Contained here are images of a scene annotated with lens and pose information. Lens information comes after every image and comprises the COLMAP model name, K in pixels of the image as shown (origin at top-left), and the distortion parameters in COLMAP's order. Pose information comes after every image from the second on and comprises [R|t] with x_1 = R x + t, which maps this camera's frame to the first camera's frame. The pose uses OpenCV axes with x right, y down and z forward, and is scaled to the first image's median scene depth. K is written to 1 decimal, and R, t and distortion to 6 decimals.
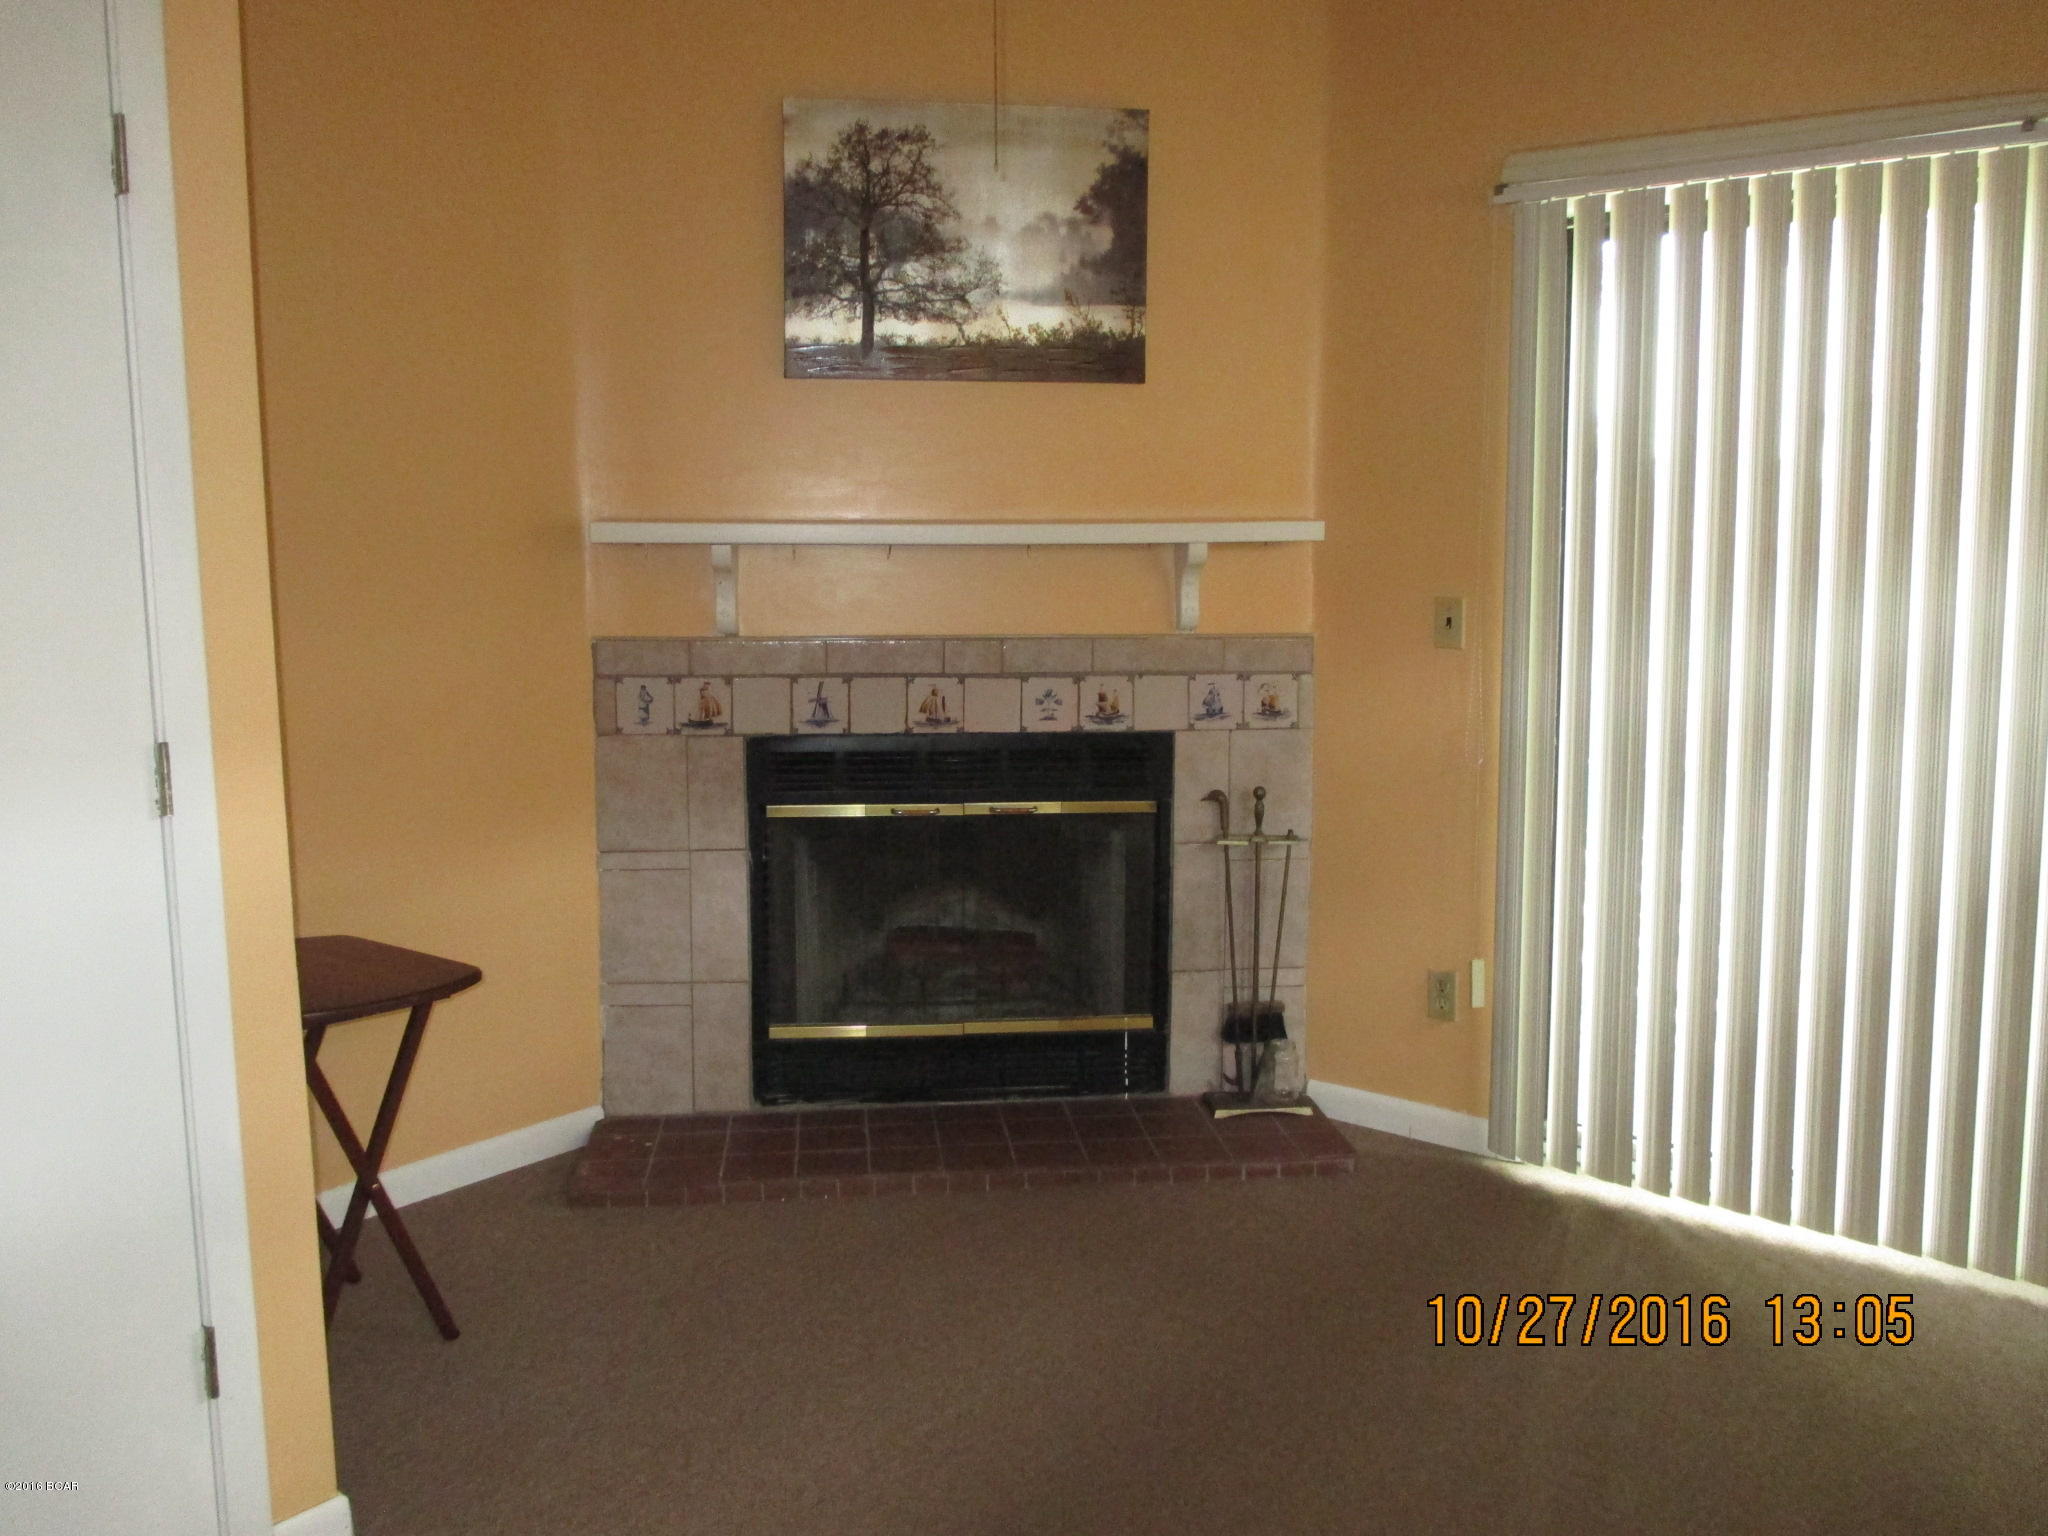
lens RADIAL K [[1737.9, 0, 1018.2], [0, 1737.9, 708.1], [0, 0, 1]] dist [-0.019309, 0.012610]
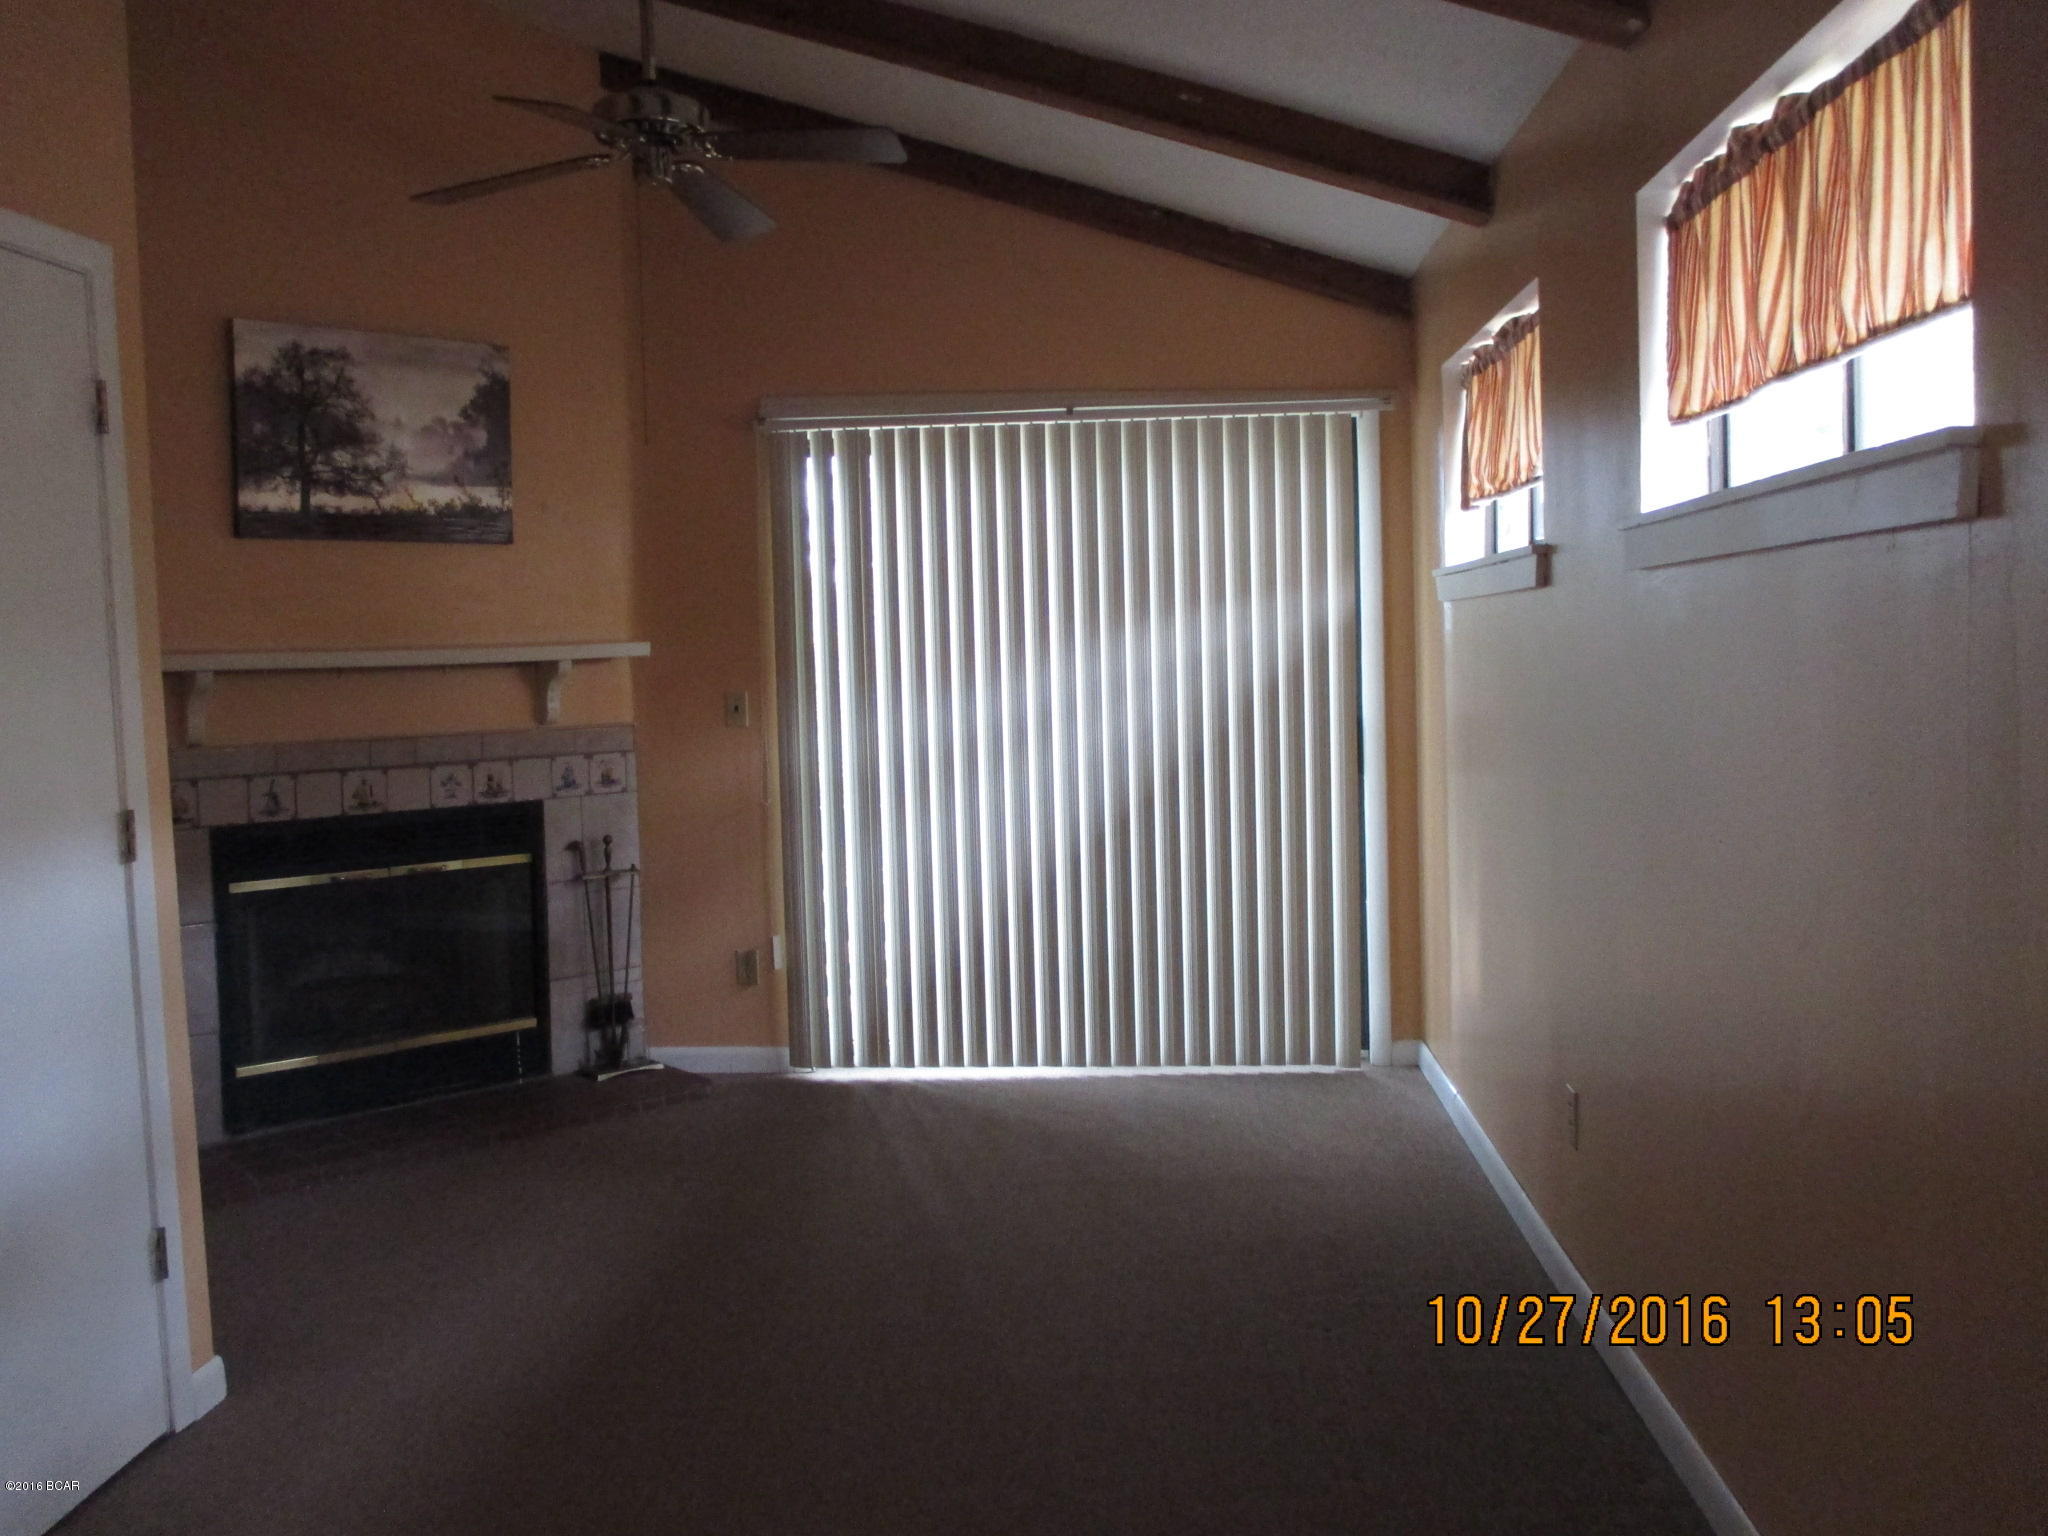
lens RADIAL K [[1737.9, 0, 1018.2], [0, 1737.9, 708.1], [0, 0, 1]] dist [-0.019309, 0.012610]
pose [[0.820494, -0.043623, 0.569989, -0.384195], [0.082833, 0.995634, -0.043037, 0.032044], [-0.565623, 0.082525, 0.820525, -0.327275]]
